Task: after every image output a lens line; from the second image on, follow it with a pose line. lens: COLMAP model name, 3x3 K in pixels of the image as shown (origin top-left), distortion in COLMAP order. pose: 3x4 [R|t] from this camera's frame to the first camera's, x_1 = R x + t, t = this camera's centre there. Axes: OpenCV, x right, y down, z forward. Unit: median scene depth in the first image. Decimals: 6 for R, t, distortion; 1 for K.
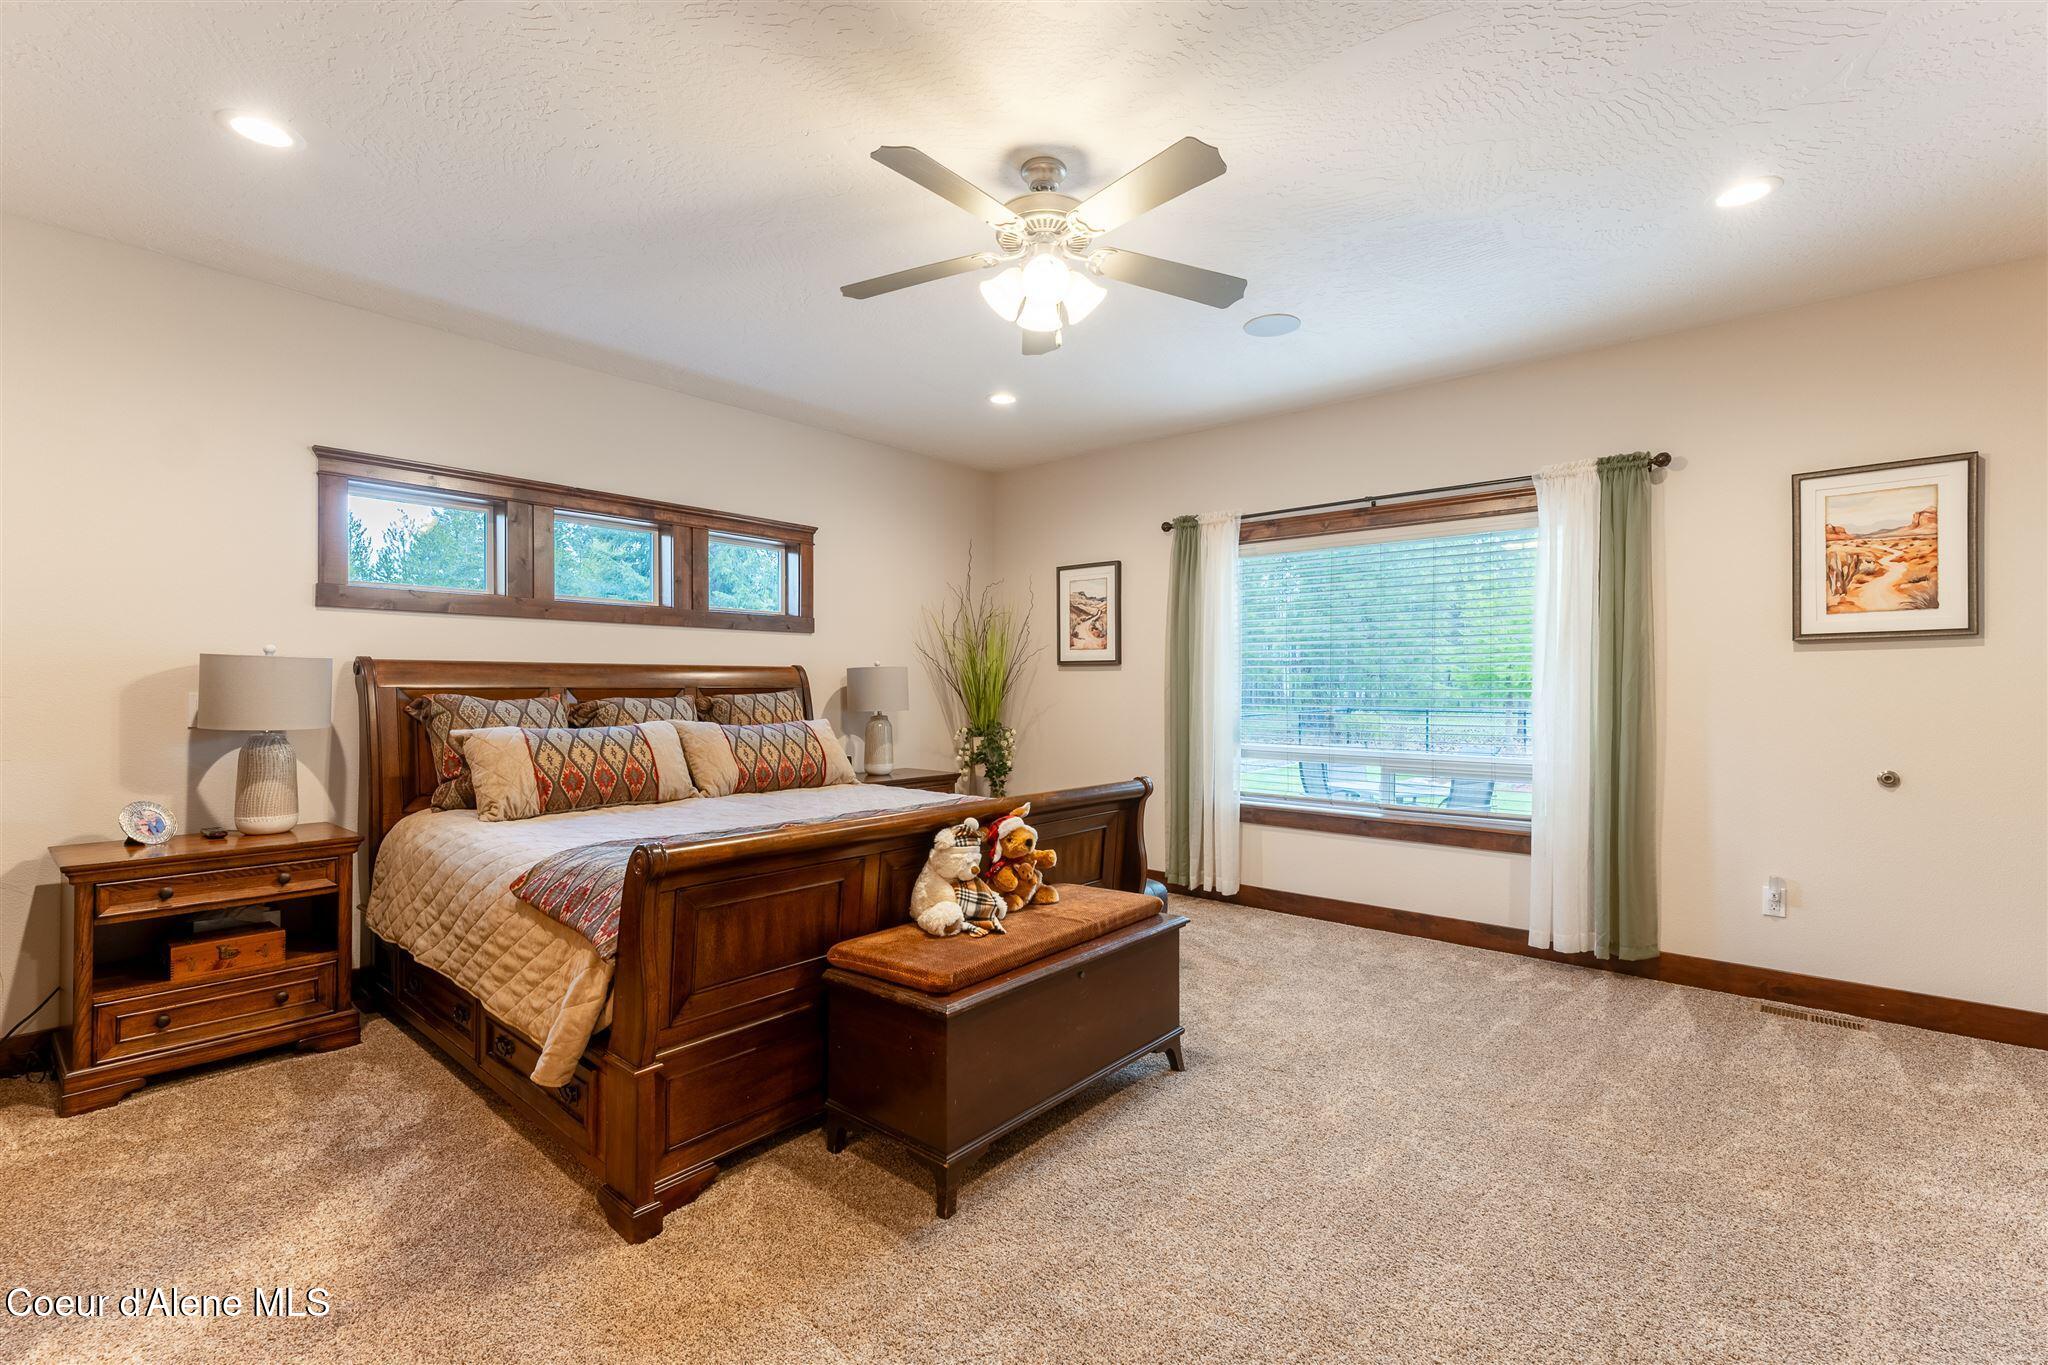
lens RADIAL K [[932.5, 0, 1024.1], [0, 932.5, 691.4], [0, 0, 1]] dist [0.023285, -0.003578]
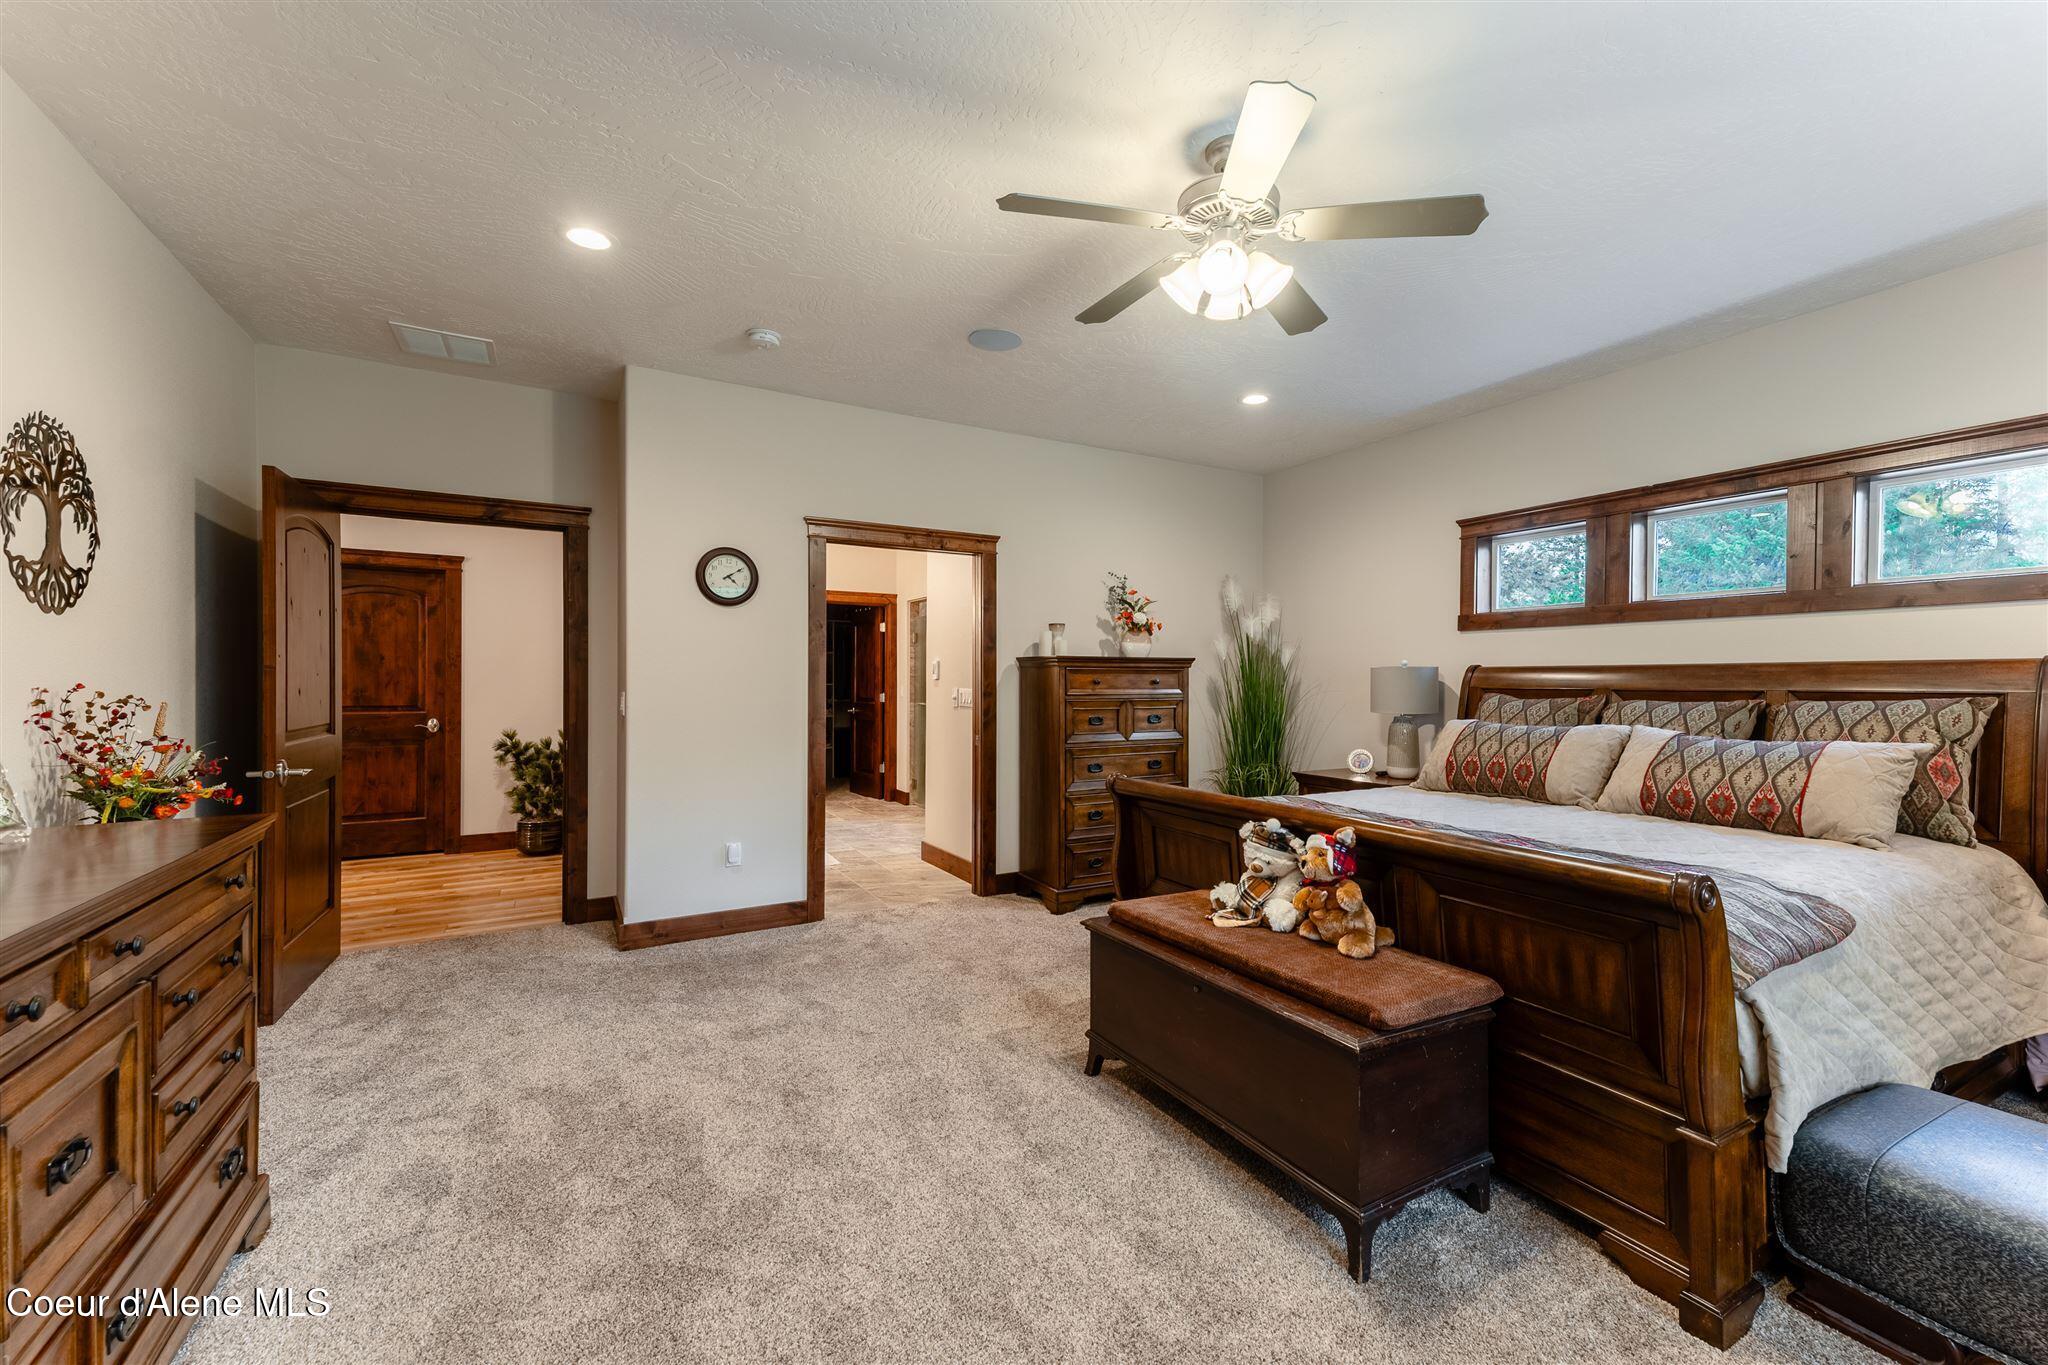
lens RADIAL K [[831.8, 0, 1037.3], [0, 831.8, 682.5], [0, 0, 1]] dist [0.029289, -0.000772]
pose [[-0.350592, -0.000051, -0.936528, 0.621964], [-0.011693, 0.999922, 0.004323, -0.008264], [0.936455, 0.012466, -0.350566, 0.773137]]
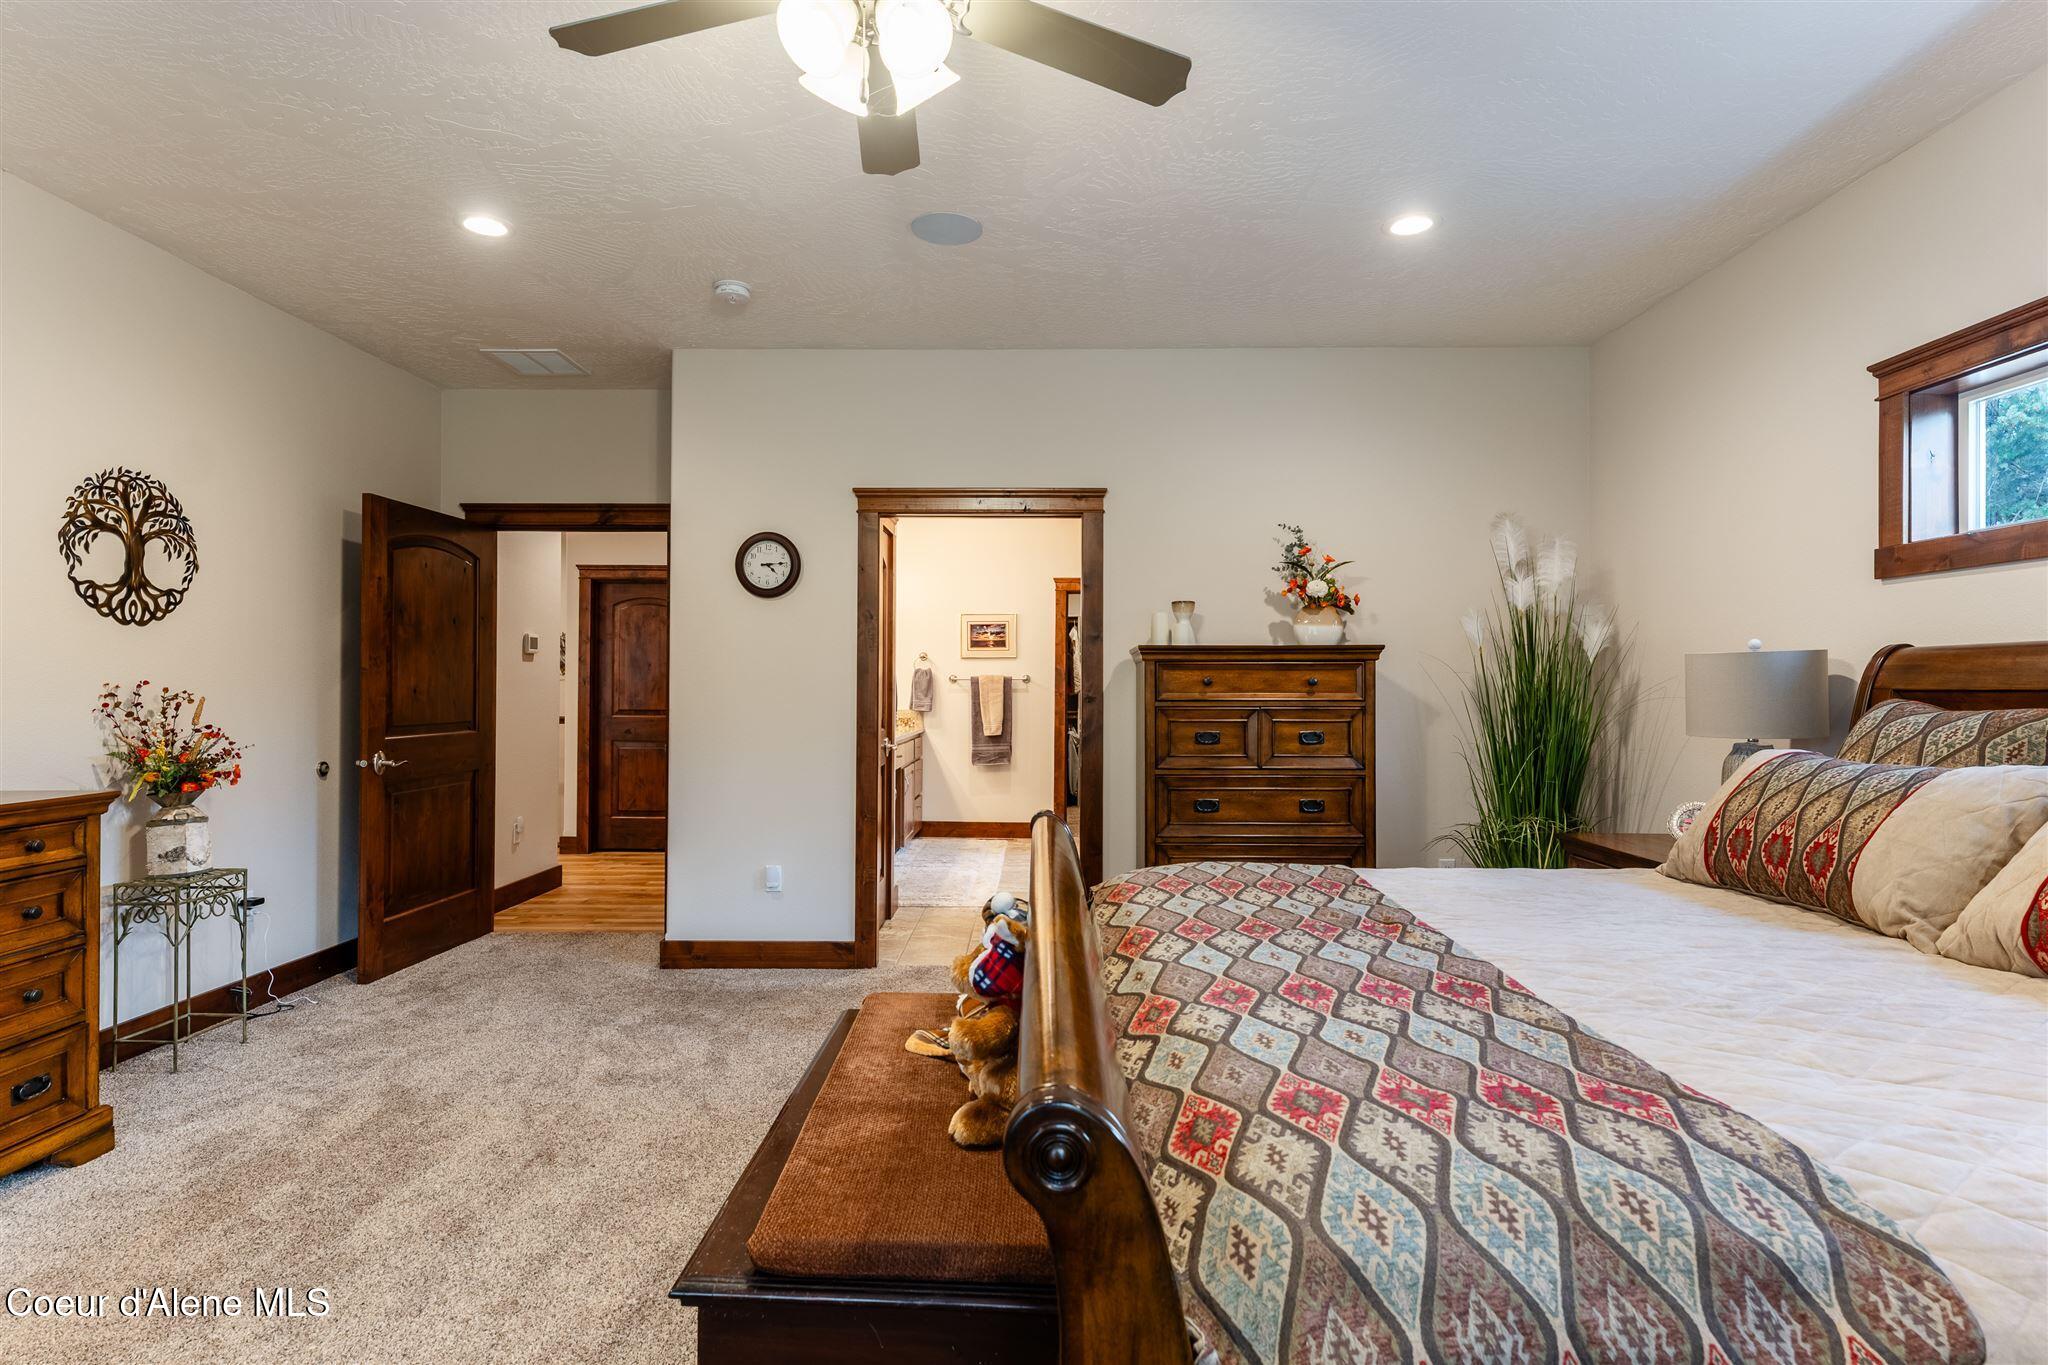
lens RADIAL K [[995.9, 0, 1024.3], [0, 995.9, 684.5], [0, 0, 1]] dist [0.004066, -0.000239]
pose [[-0.780245, -0.007063, -0.625434, 0.240085], [-0.008881, 0.999961, -0.000213, -0.000589], [0.625411, 0.005389, -0.780277, 1.092941]]
